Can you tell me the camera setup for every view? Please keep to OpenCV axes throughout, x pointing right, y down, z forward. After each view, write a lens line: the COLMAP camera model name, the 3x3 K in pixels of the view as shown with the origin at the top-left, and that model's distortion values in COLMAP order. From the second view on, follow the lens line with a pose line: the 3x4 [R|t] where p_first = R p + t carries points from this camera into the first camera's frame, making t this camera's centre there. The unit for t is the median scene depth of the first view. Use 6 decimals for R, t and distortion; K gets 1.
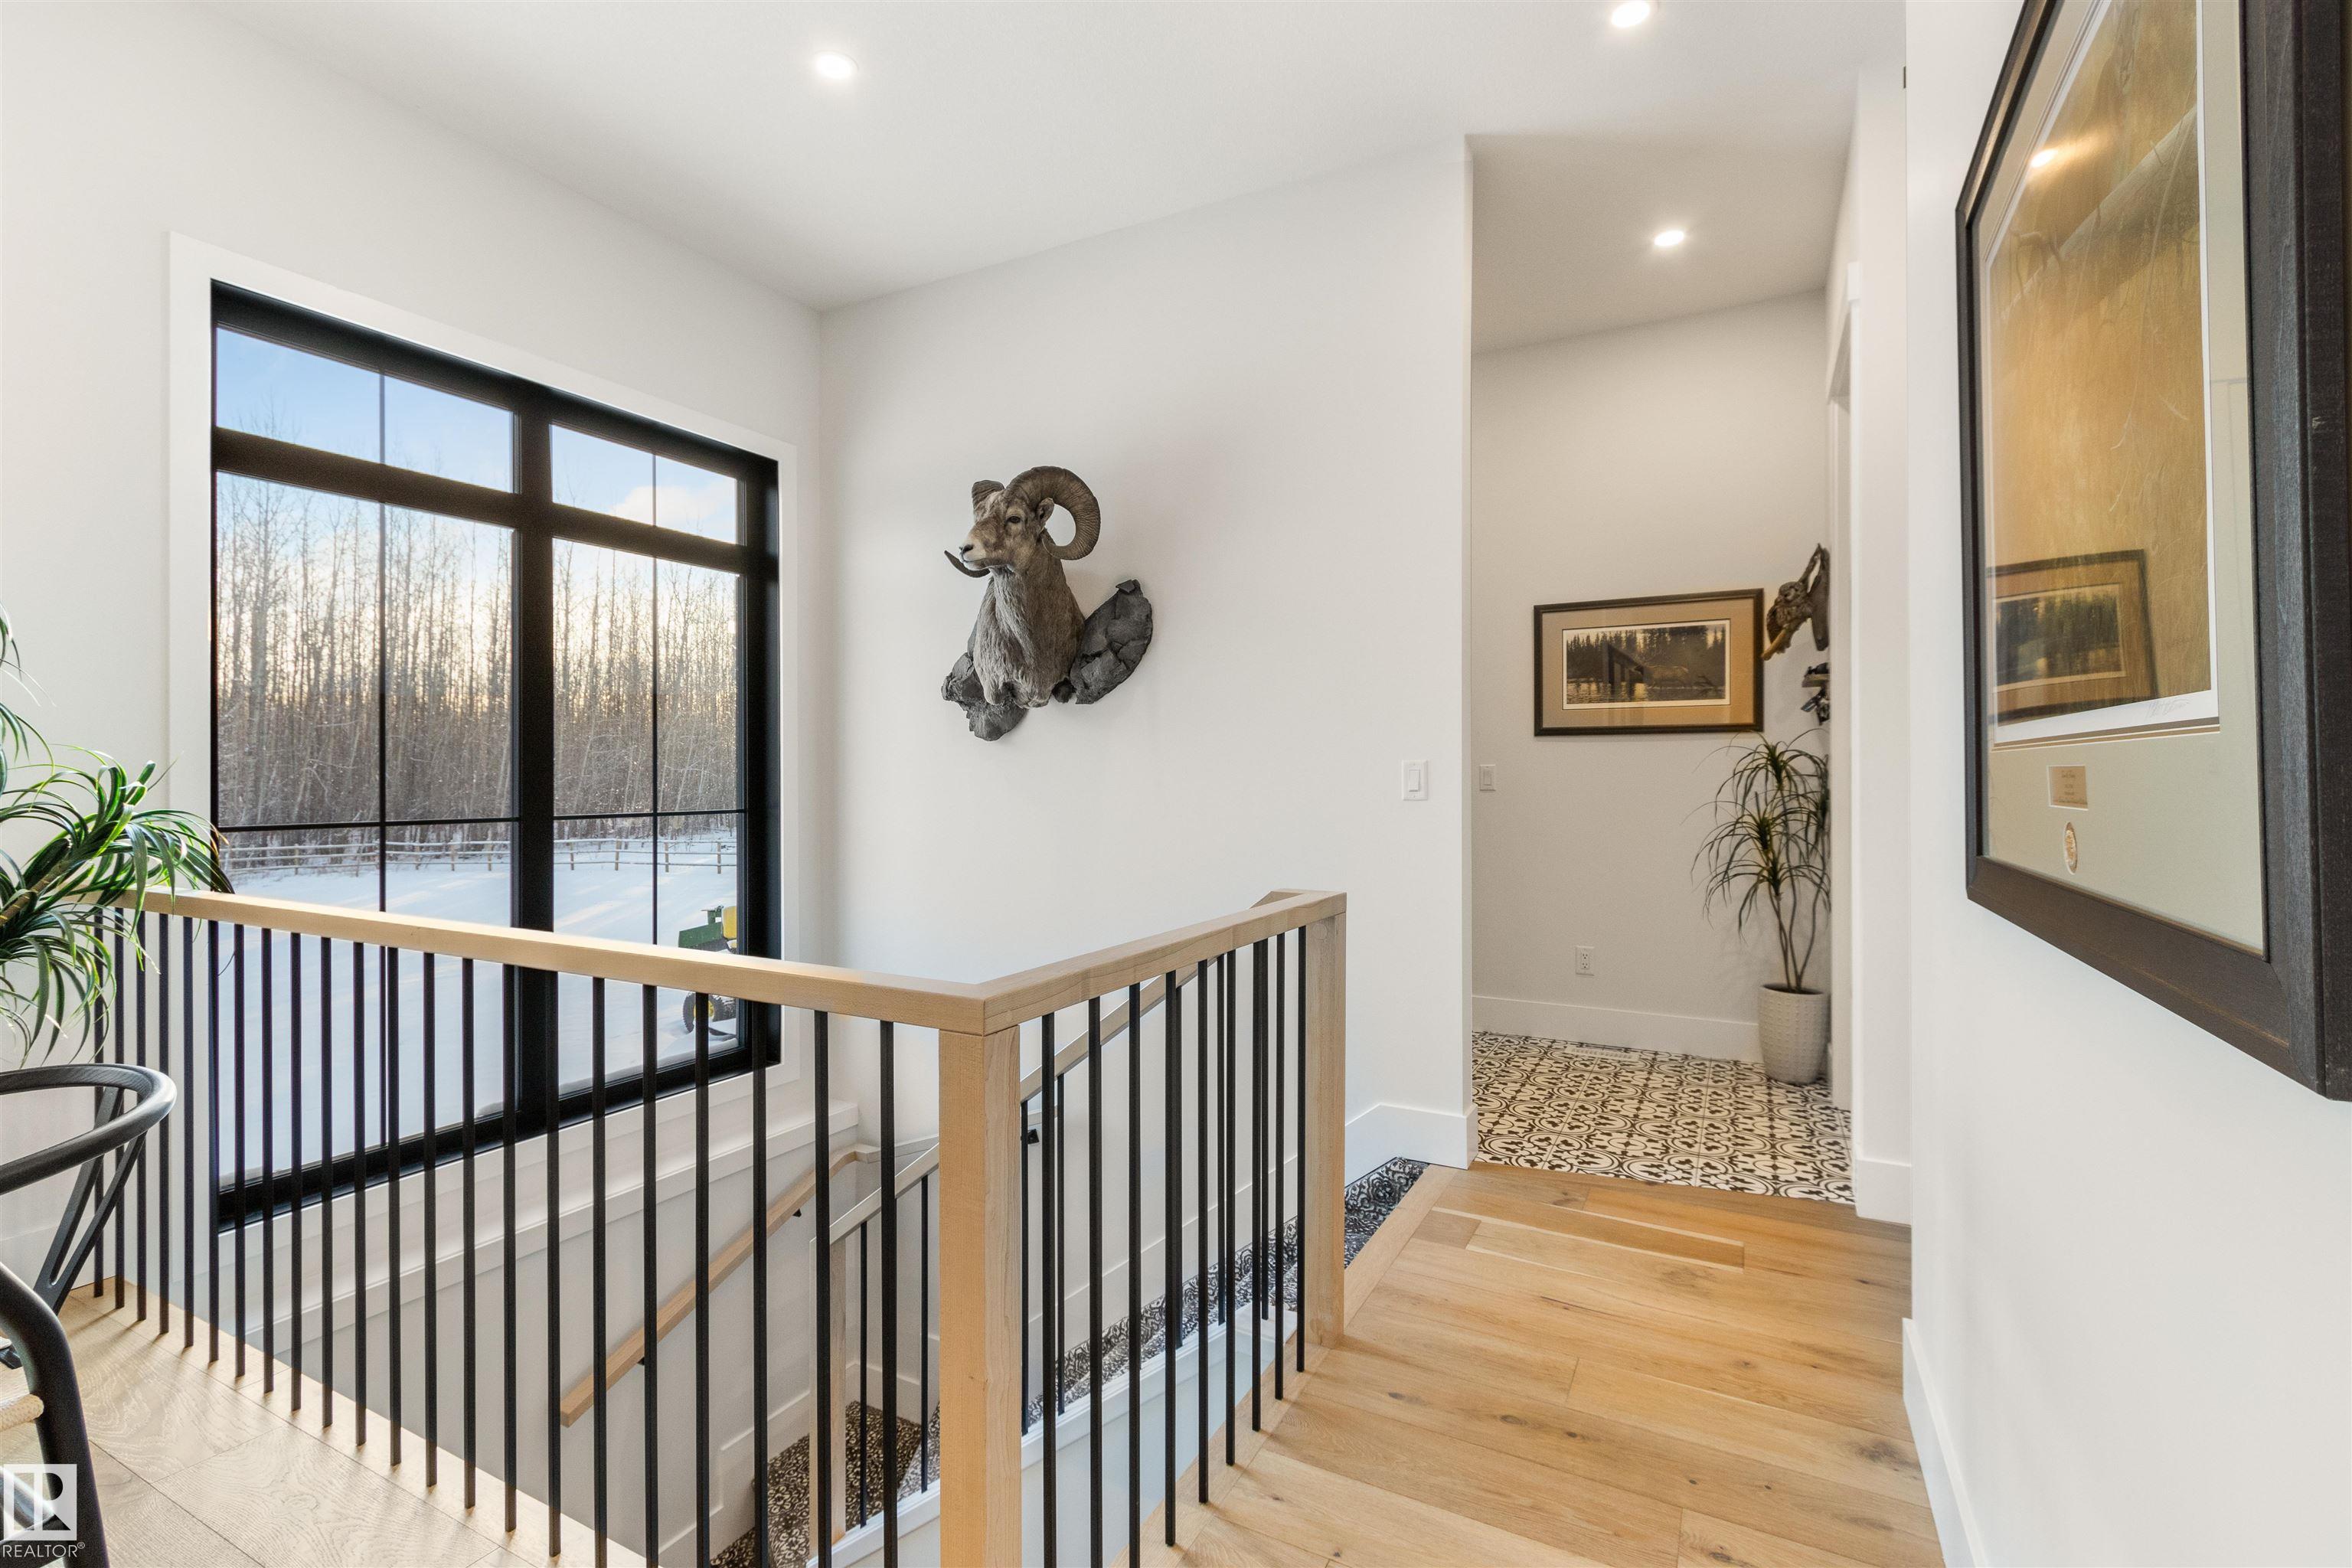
lens RADIAL K [[1078.6, 0, 1187.5], [0, 1078.6, 765.5], [0, 0, 1]] dist [0.009694, -0.004127]
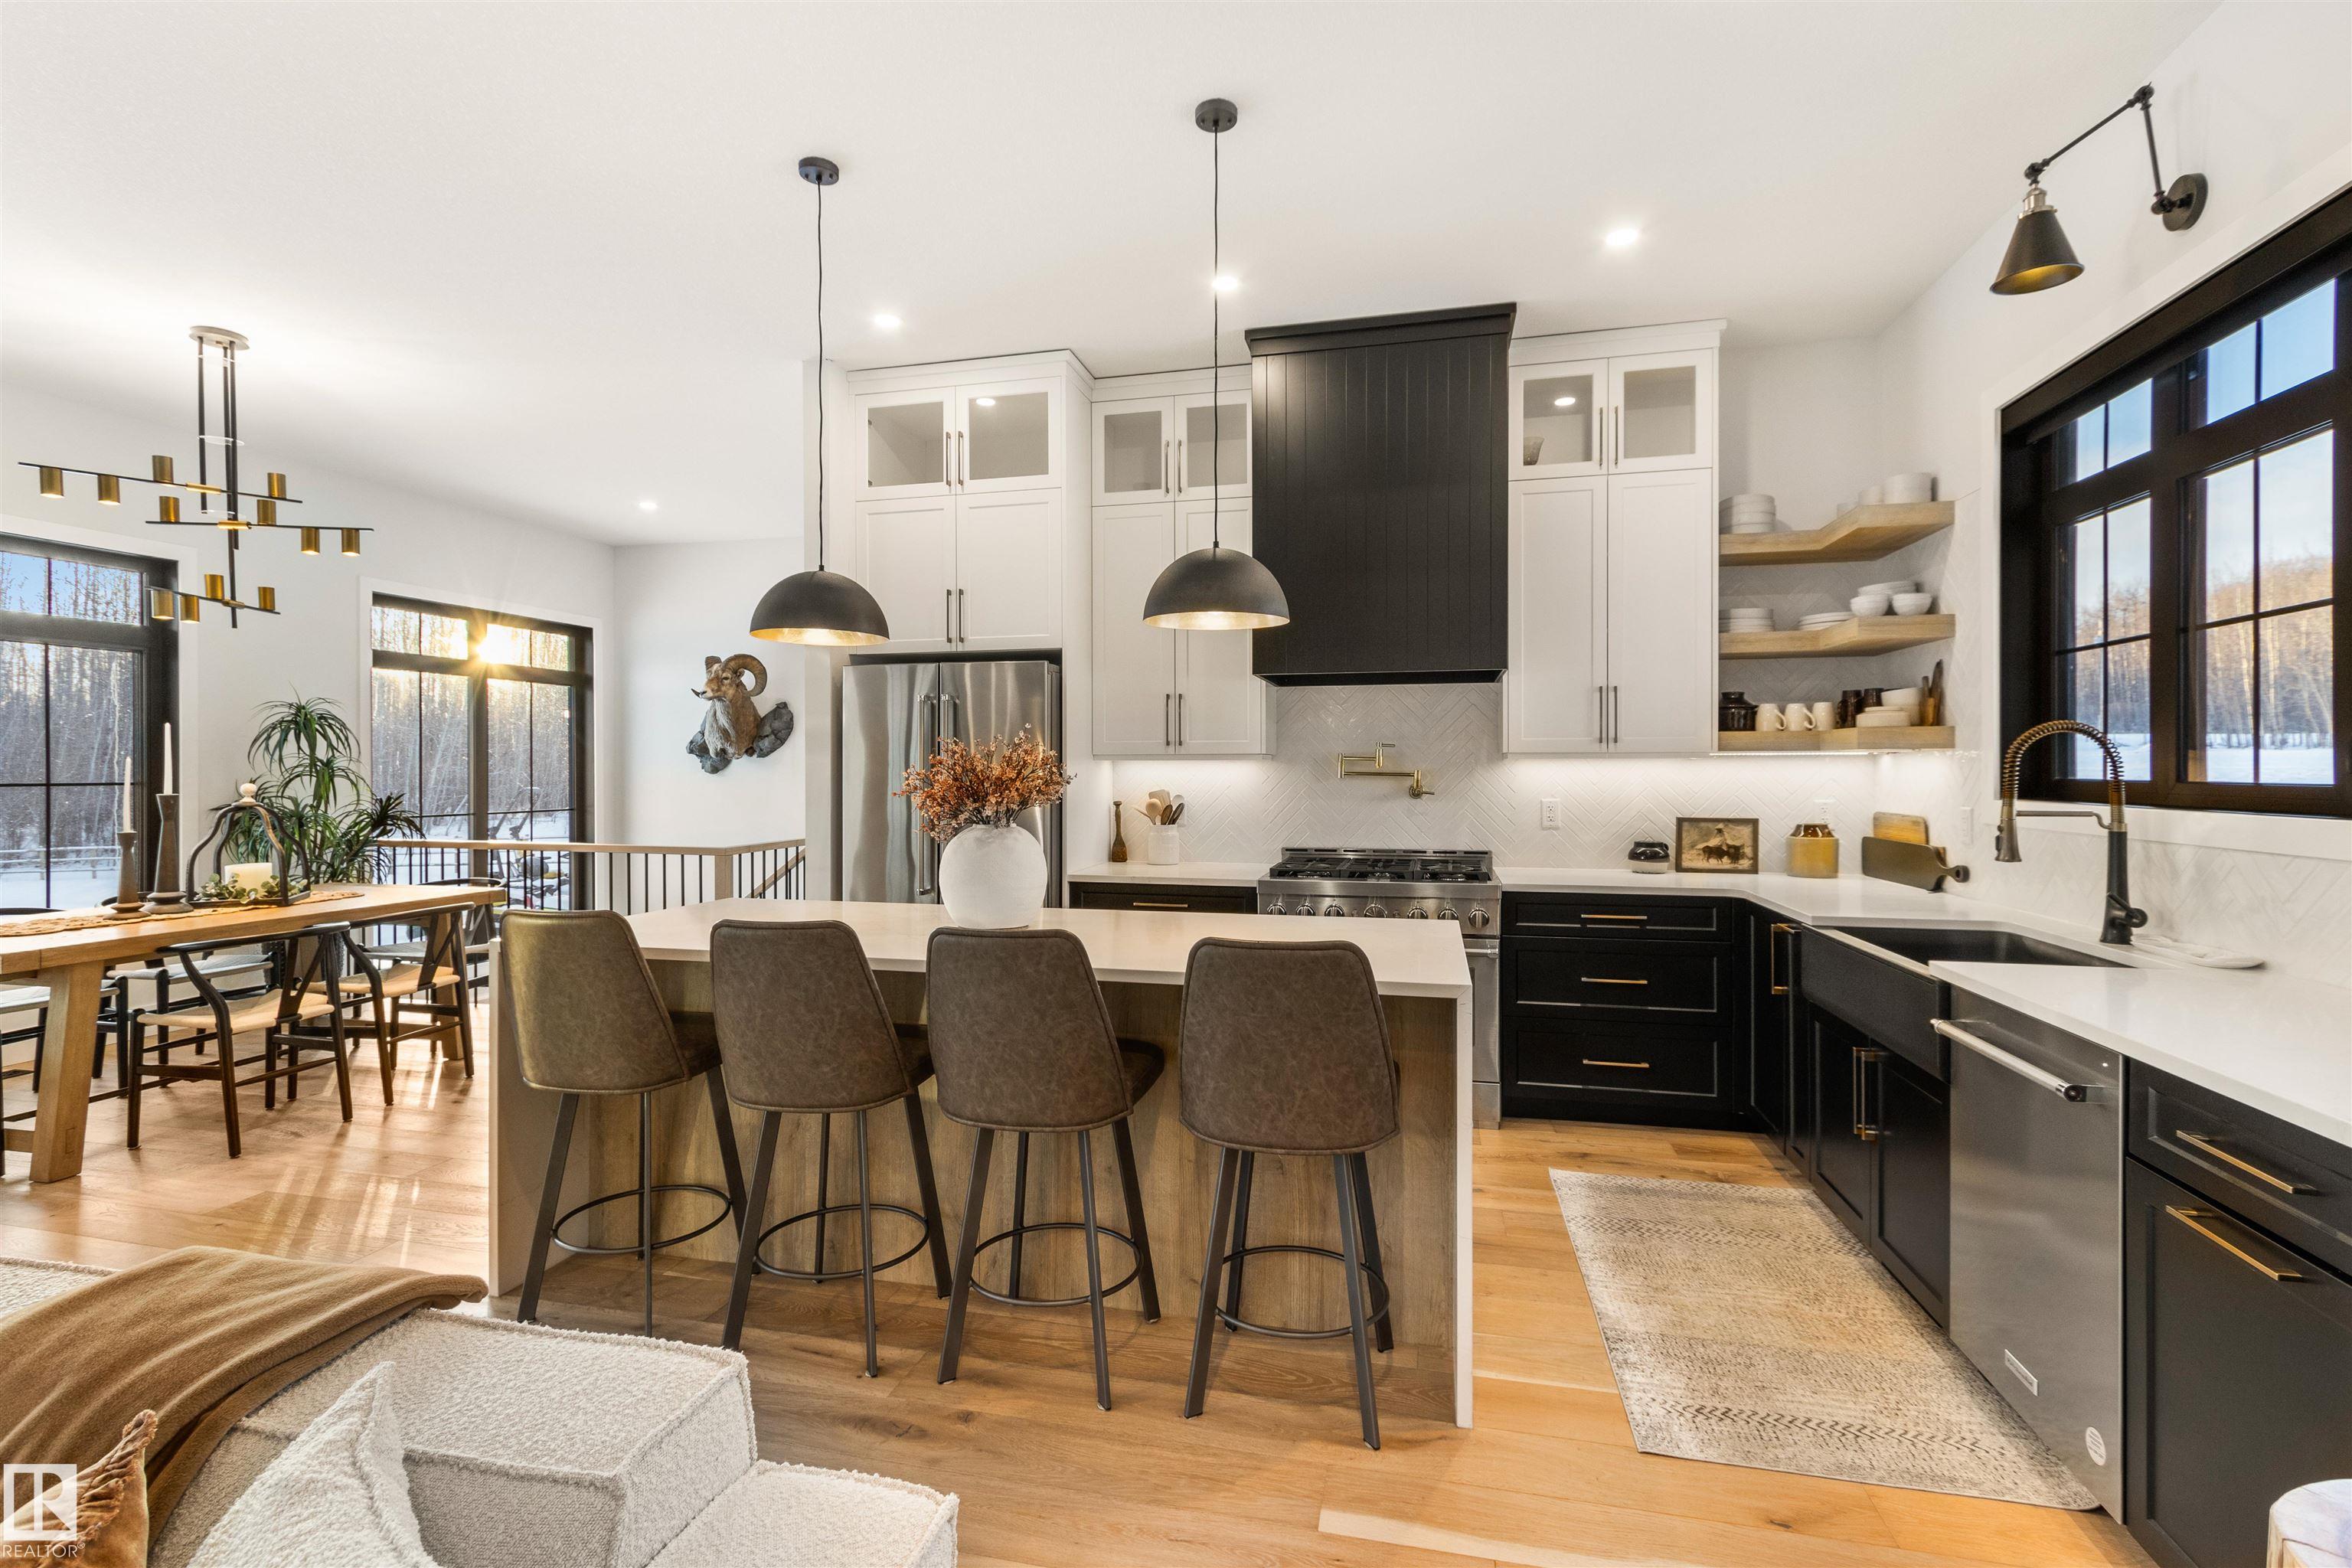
lens RADIAL K [[1078.6, 0, 1165.2], [0, 1078.6, 774.9], [0, 0, 1]] dist [0.009694, -0.004127]
pose [[0.971128, -0.000603, 0.238560, 0.177063], [-0.002680, 0.999906, 0.013441, -0.055207], [-0.238546, -0.013692, 0.971035, -1.303868]]
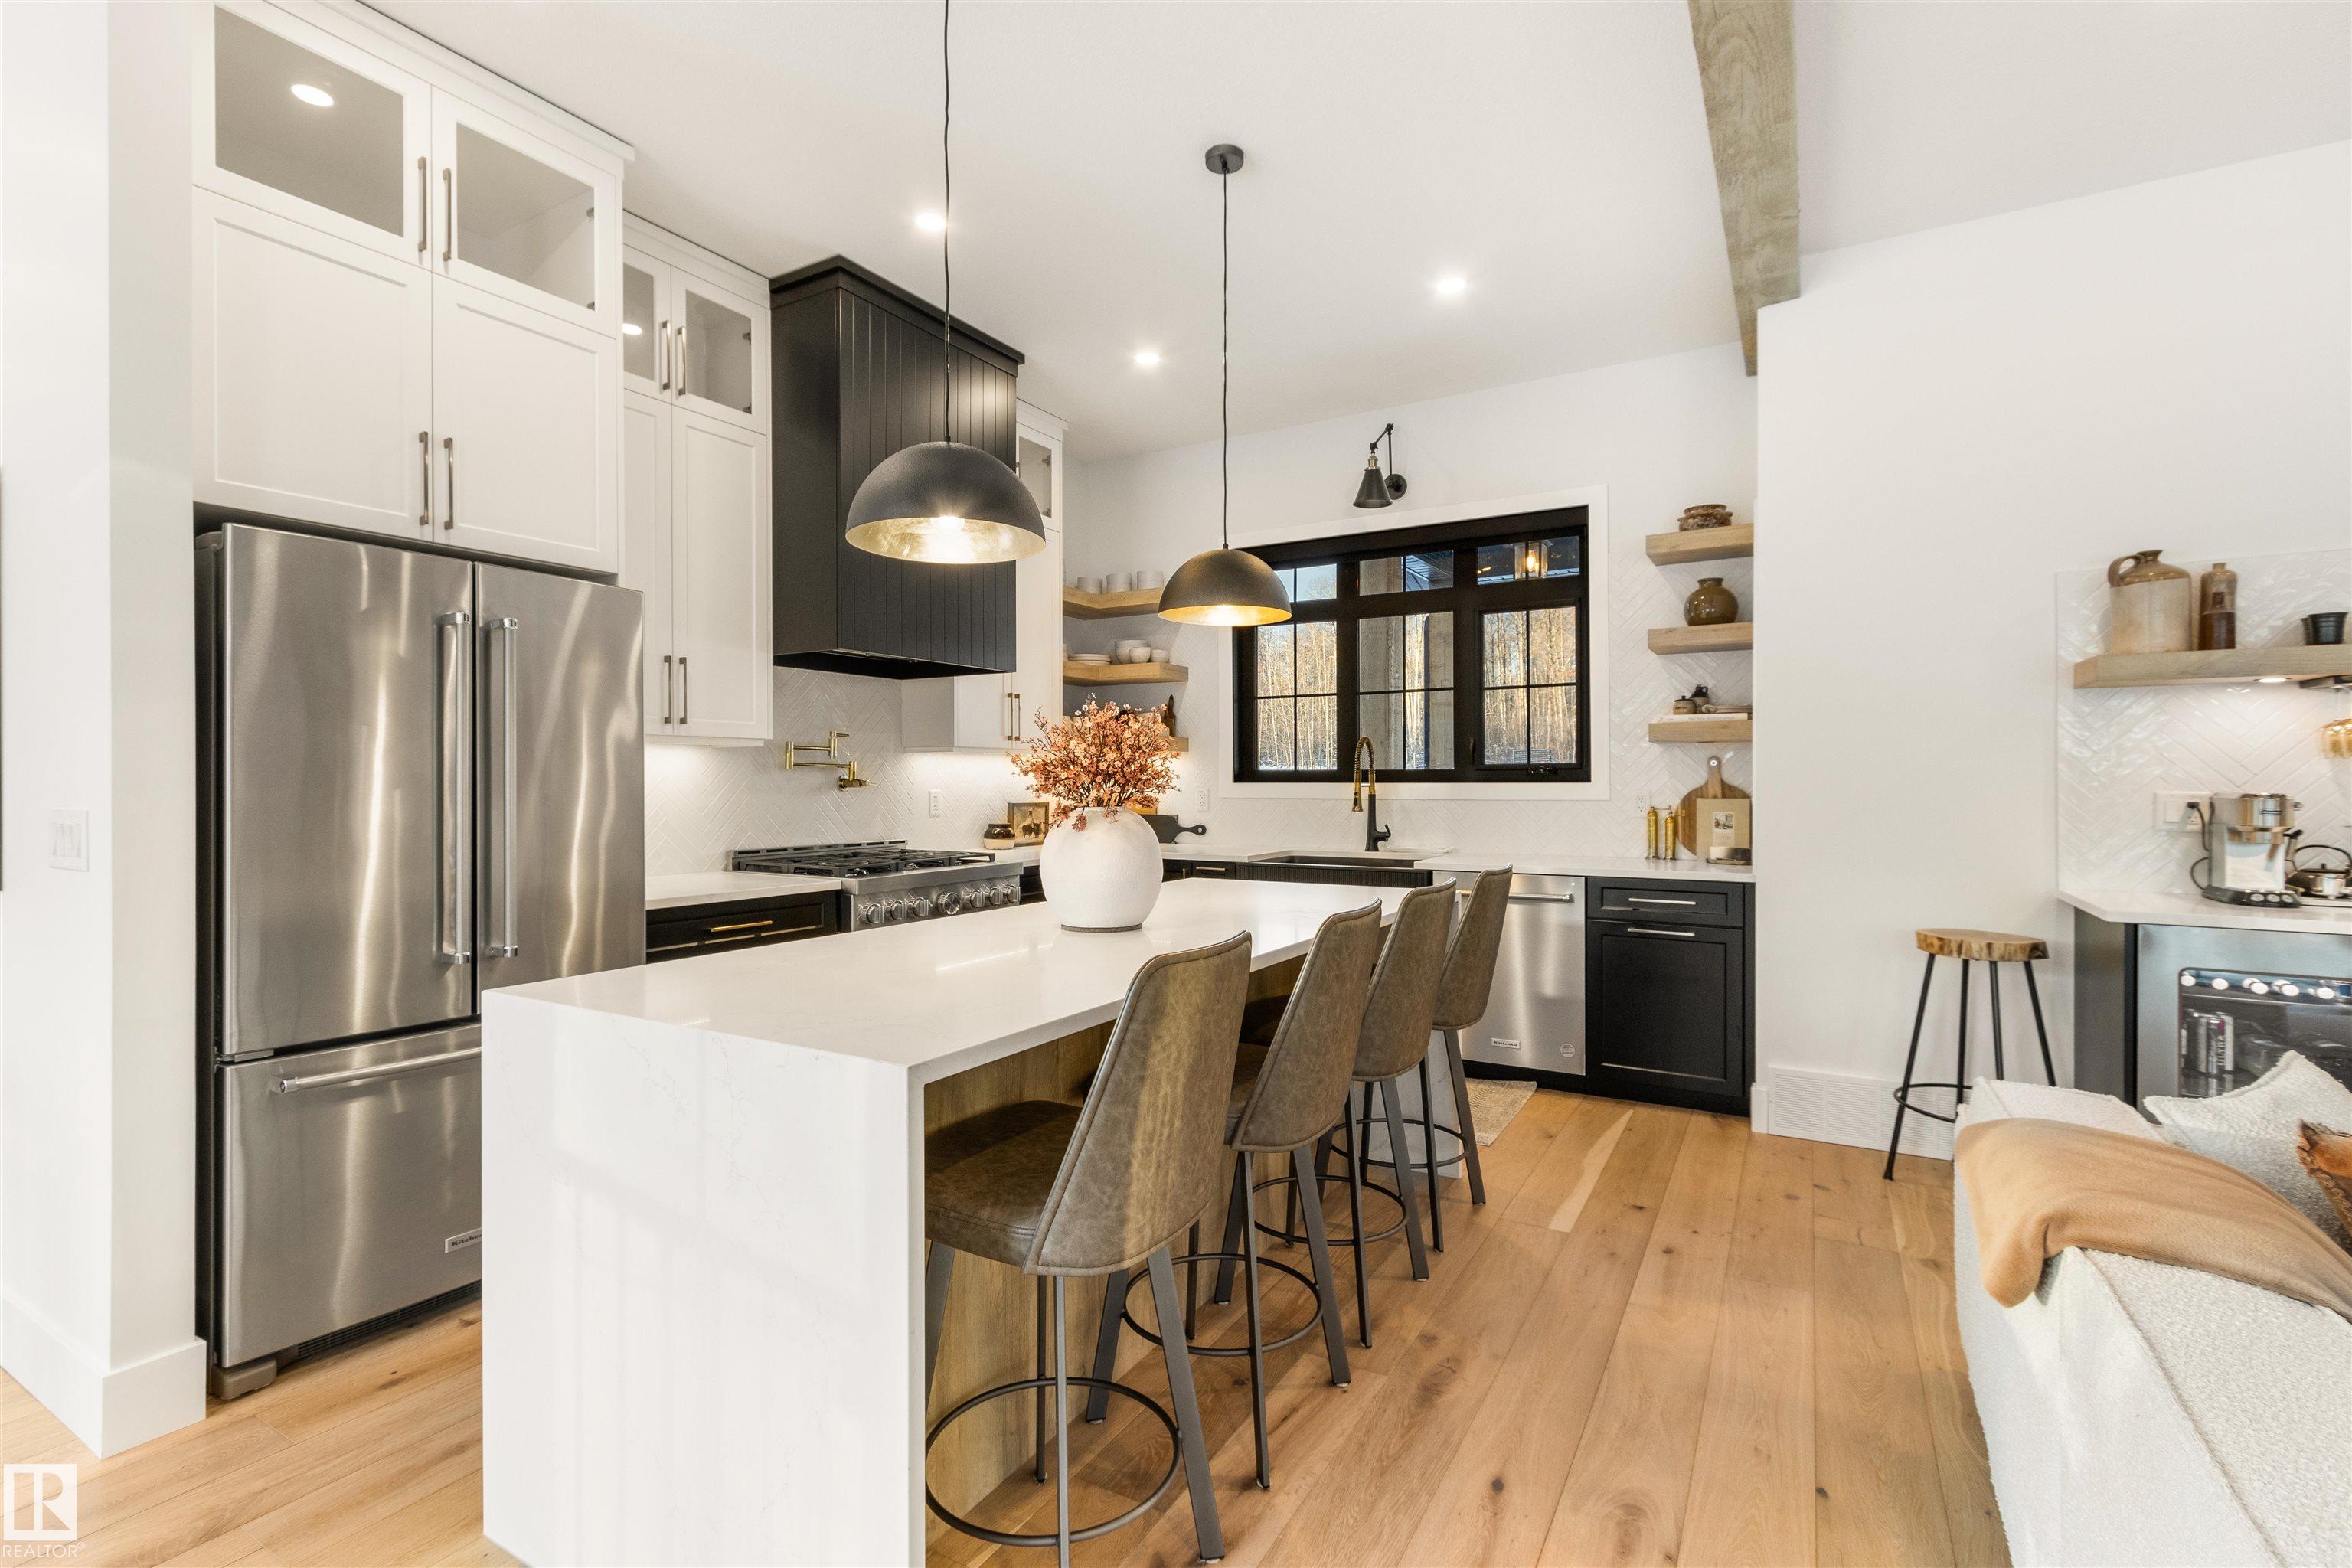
lens RADIAL K [[1078.6, 0, 1178.0], [0, 1078.6, 779.9], [0, 0, 1]] dist [0.009694, -0.004127]
pose [[0.048345, 0.002141, 0.998828, -0.448375], [-0.006422, 0.999978, -0.001833, -0.023963], [-0.998810, -0.006325, 0.048358, -0.574256]]
